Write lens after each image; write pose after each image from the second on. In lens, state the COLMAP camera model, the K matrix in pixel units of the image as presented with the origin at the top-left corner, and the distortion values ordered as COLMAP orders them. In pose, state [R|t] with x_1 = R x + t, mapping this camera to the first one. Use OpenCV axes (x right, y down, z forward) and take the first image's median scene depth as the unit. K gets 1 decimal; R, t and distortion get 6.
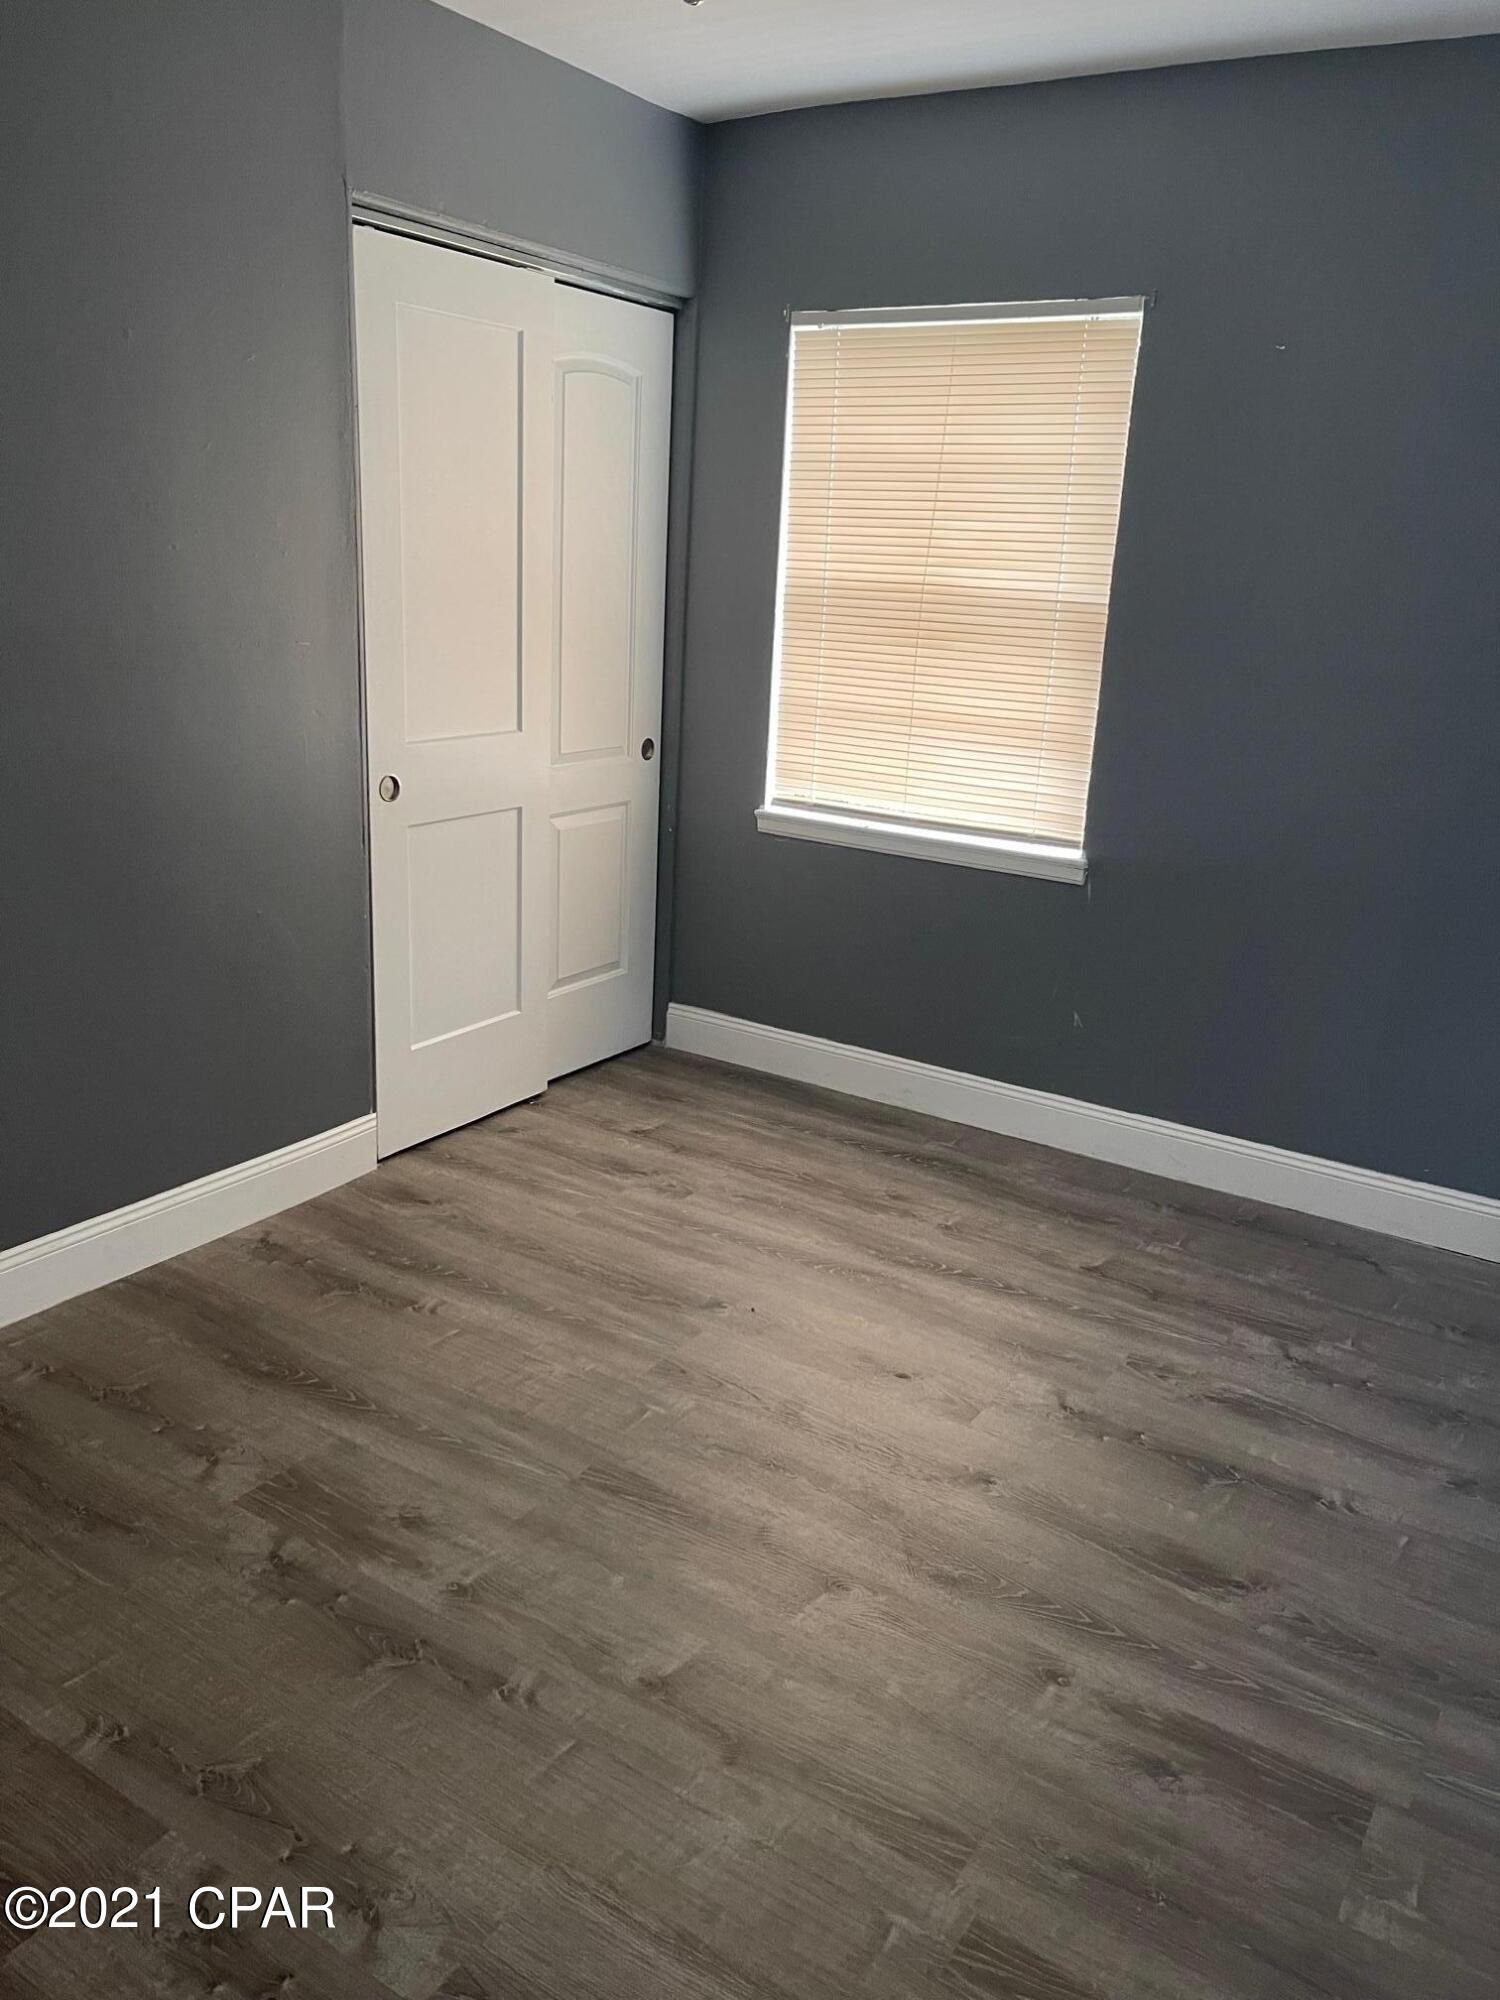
lens RADIAL K [[1520.8, 0, 770.9], [0, 1520.8, 1001.9], [0, 0, 1]] dist [0.072710, -0.098520]
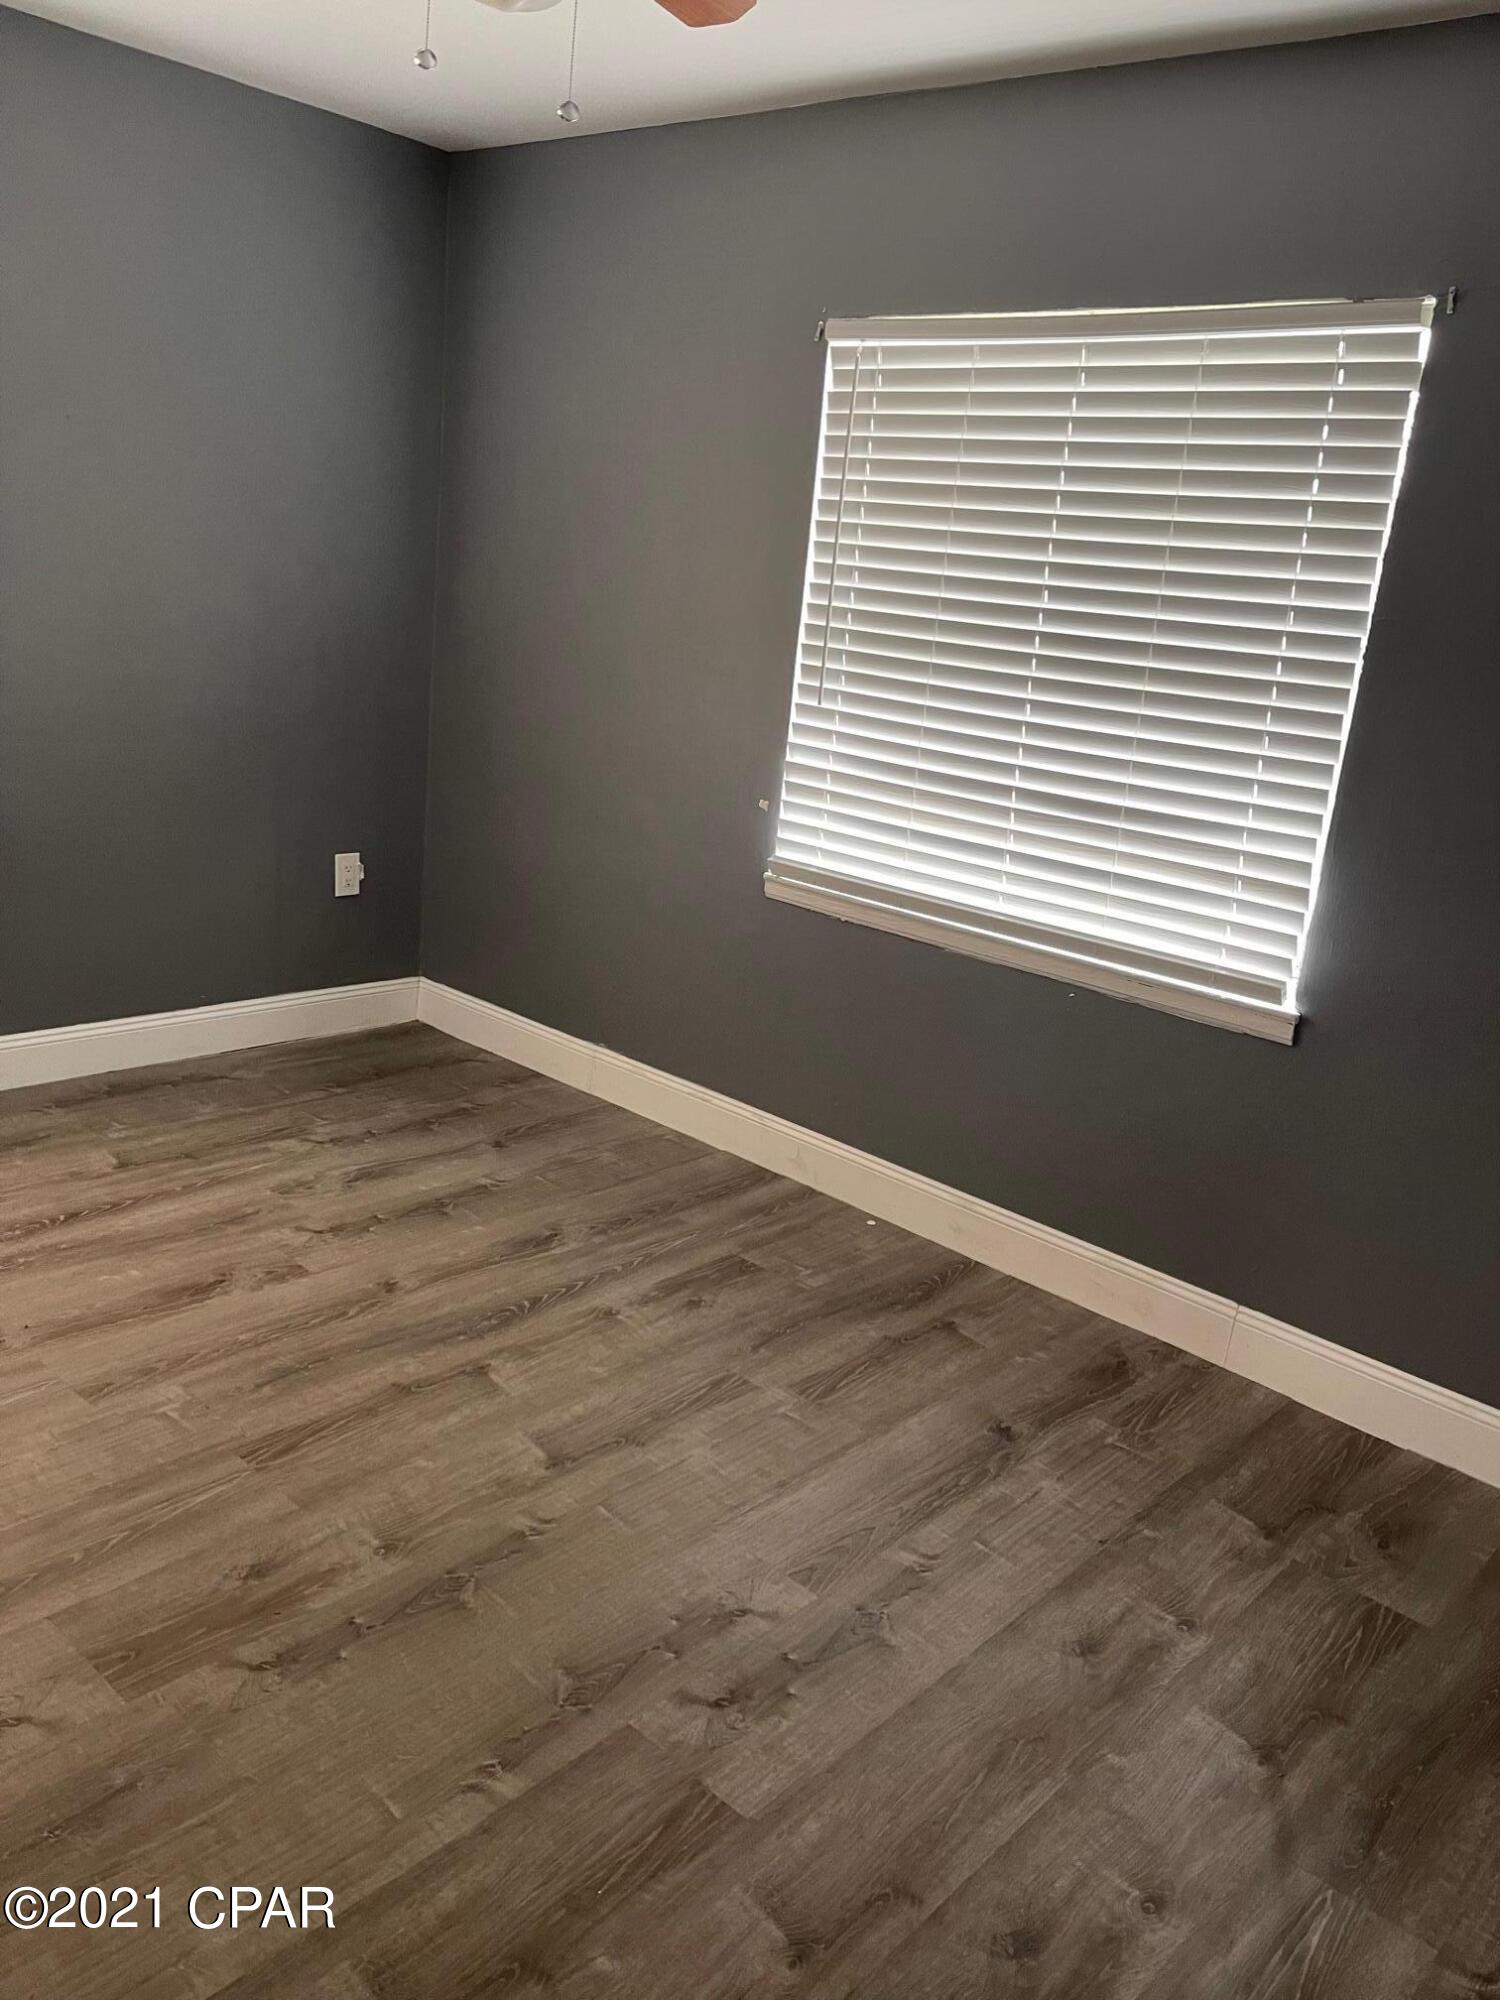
lens RADIAL K [[1520.8, 0, 748.3], [0, 1520.8, 998.1], [0, 0, 1]] dist [0.072710, -0.098520]
pose [[0.170405, -0.293762, 0.940567, -1.038039], [0.193344, 0.945941, 0.260412, -0.198412], [-0.966220, 0.137477, 0.217990, 0.480897]]
